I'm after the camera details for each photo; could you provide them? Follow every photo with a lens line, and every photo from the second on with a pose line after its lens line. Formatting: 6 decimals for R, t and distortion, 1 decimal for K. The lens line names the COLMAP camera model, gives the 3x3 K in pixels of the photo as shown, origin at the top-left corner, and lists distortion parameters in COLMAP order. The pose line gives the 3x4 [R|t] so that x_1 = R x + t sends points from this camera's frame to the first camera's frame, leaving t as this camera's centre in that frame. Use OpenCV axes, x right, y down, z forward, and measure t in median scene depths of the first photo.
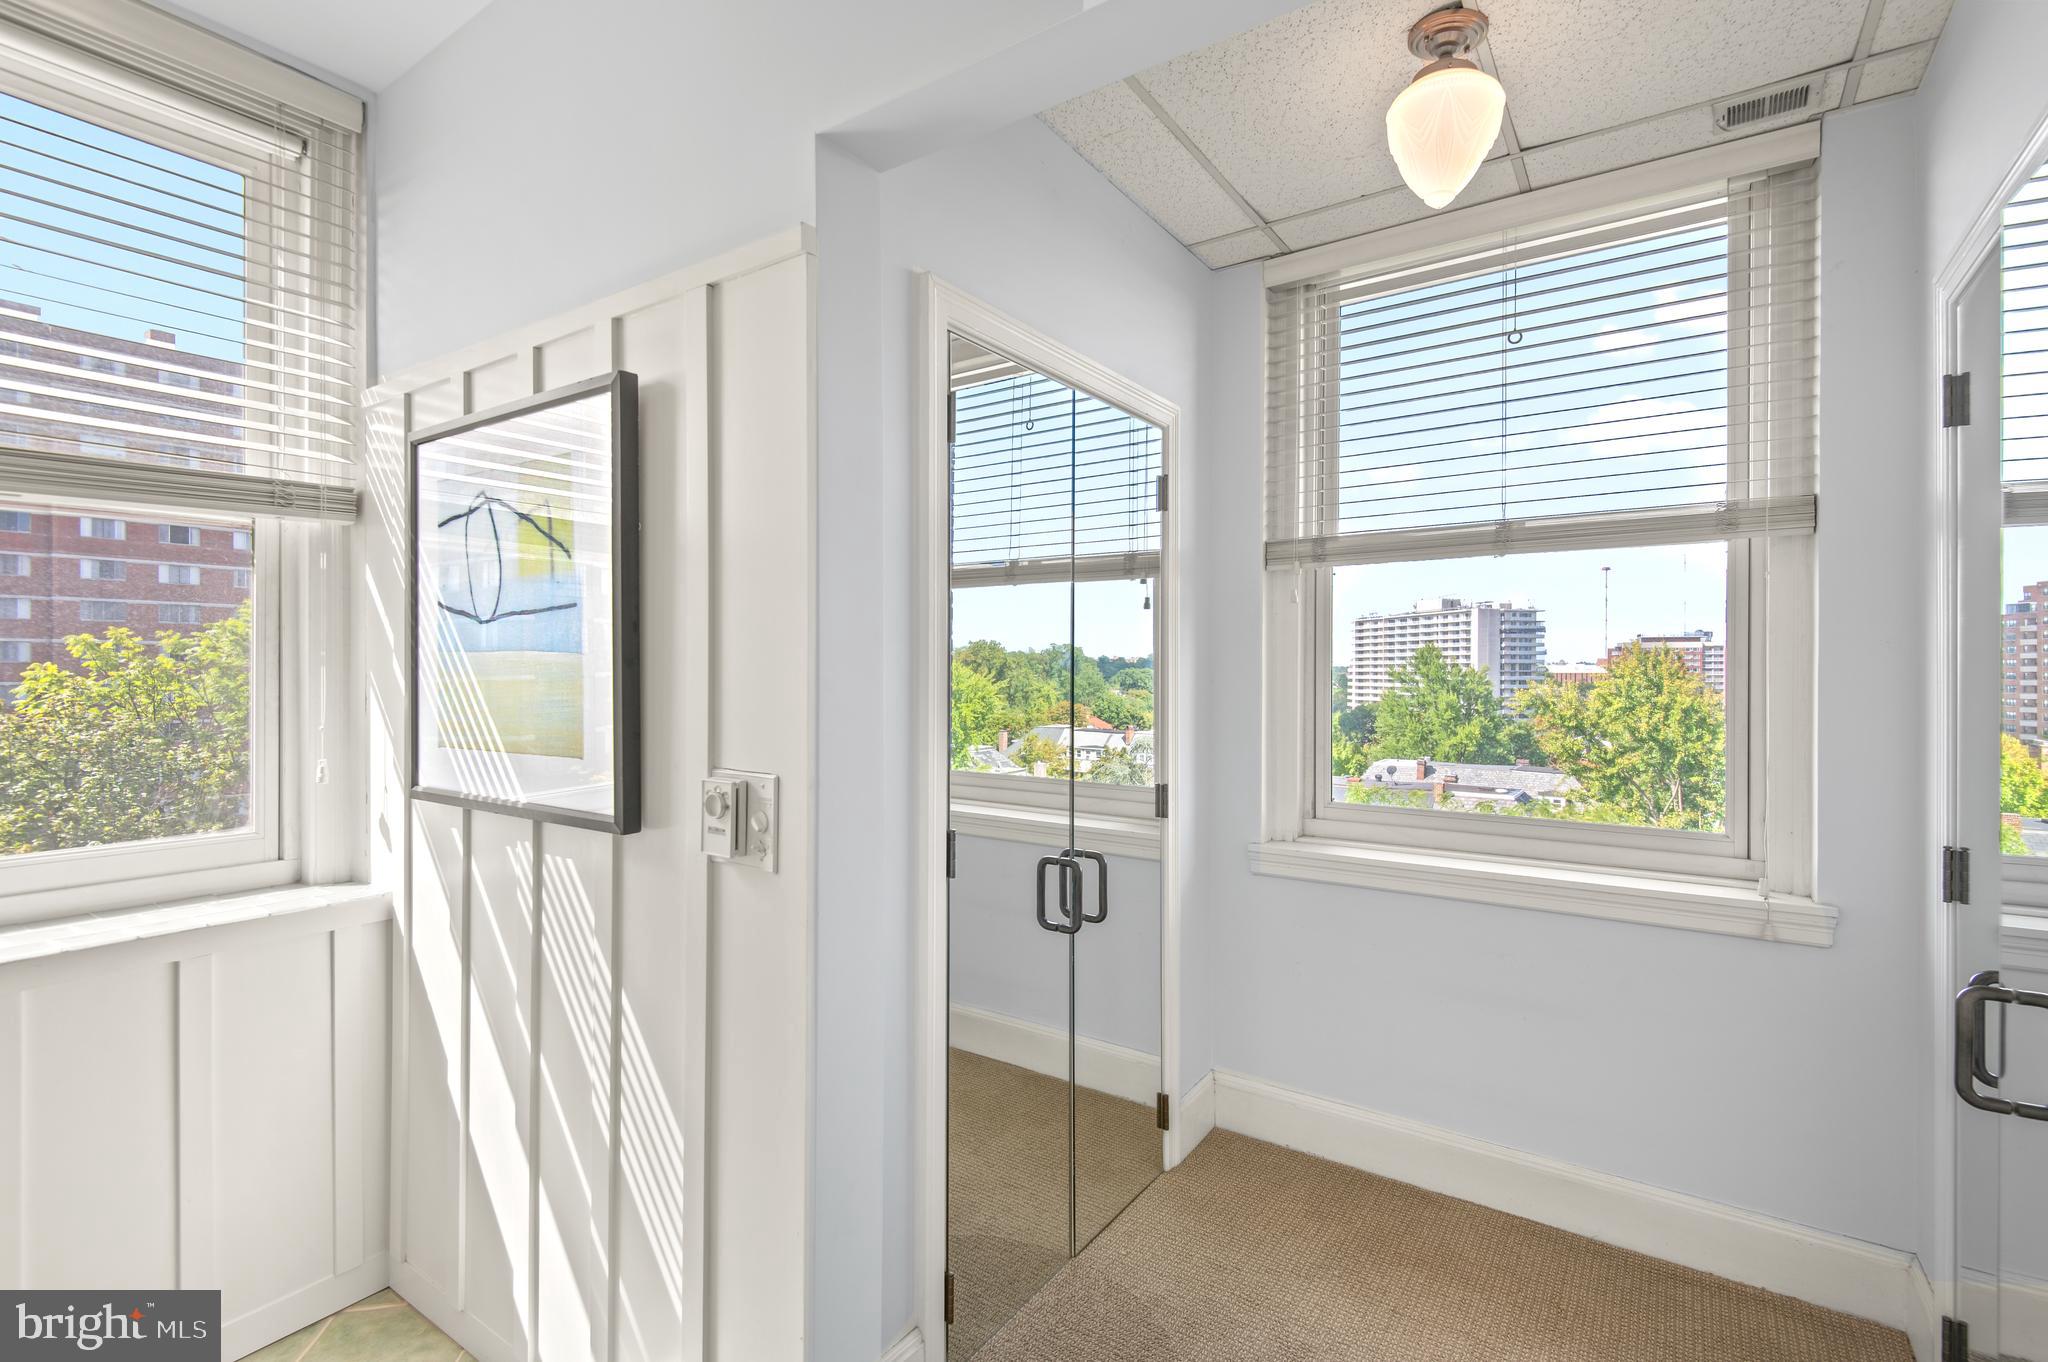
lens RADIAL K [[945.1, 0, 1028.6], [0, 945.1, 680.6], [0, 0, 1]] dist [-0.000419, 0.000810]
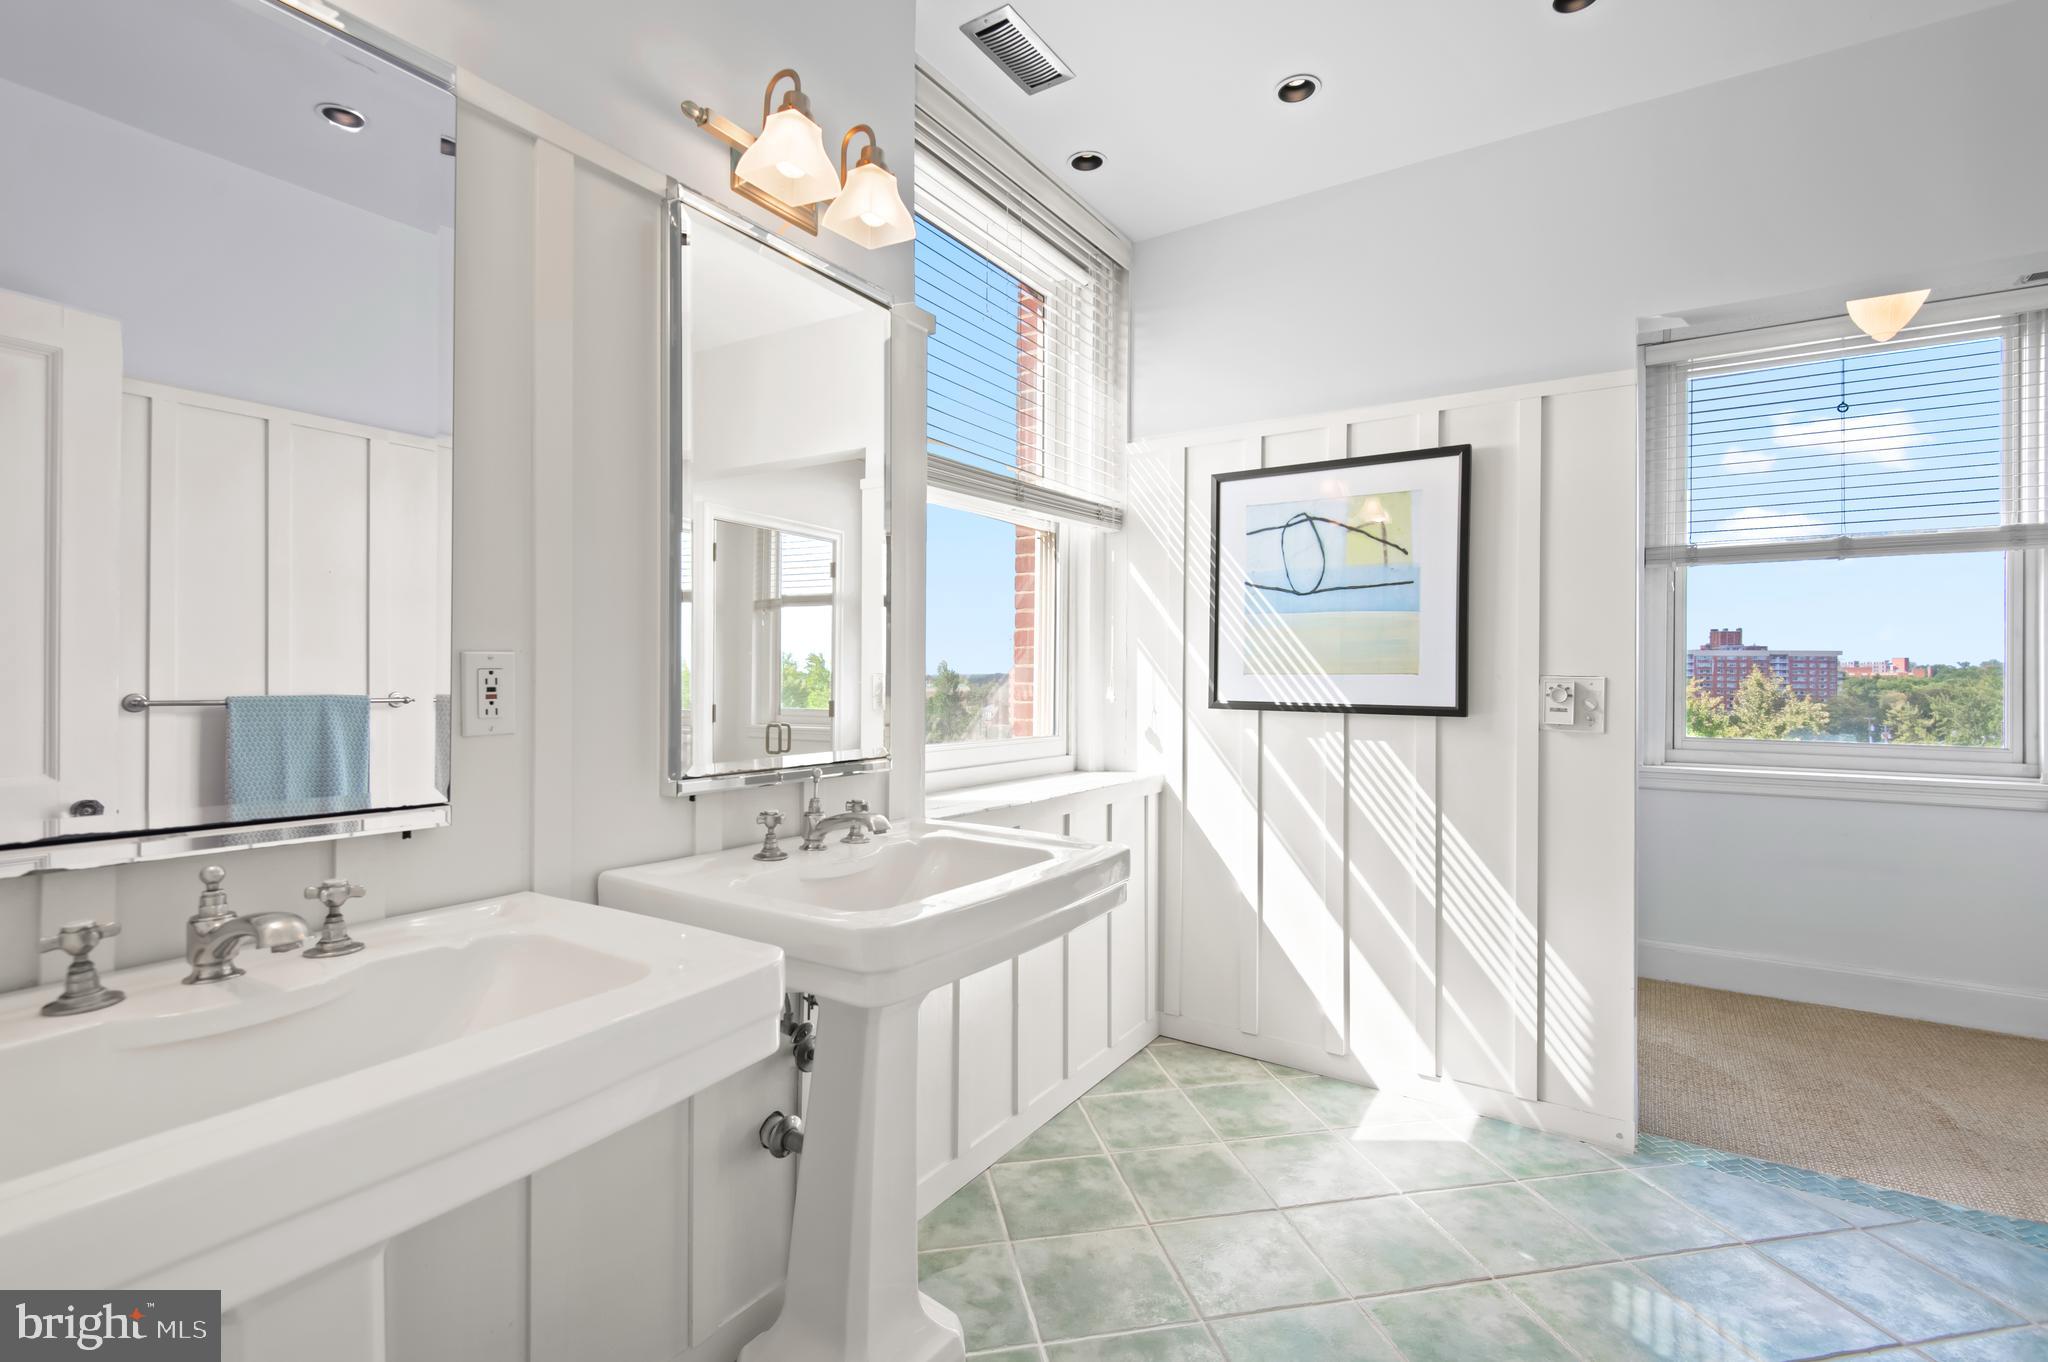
lens RADIAL K [[945.1, 0, 1028.6], [0, 945.1, 680.6], [0, 0, 1]] dist [-0.000419, 0.000810]
pose [[0.999688, 0.008121, 0.023612, -1.035277], [-0.008118, 0.999967, -0.000206, 0.085449], [-0.023613, 0.000014, 0.999721, -0.561706]]
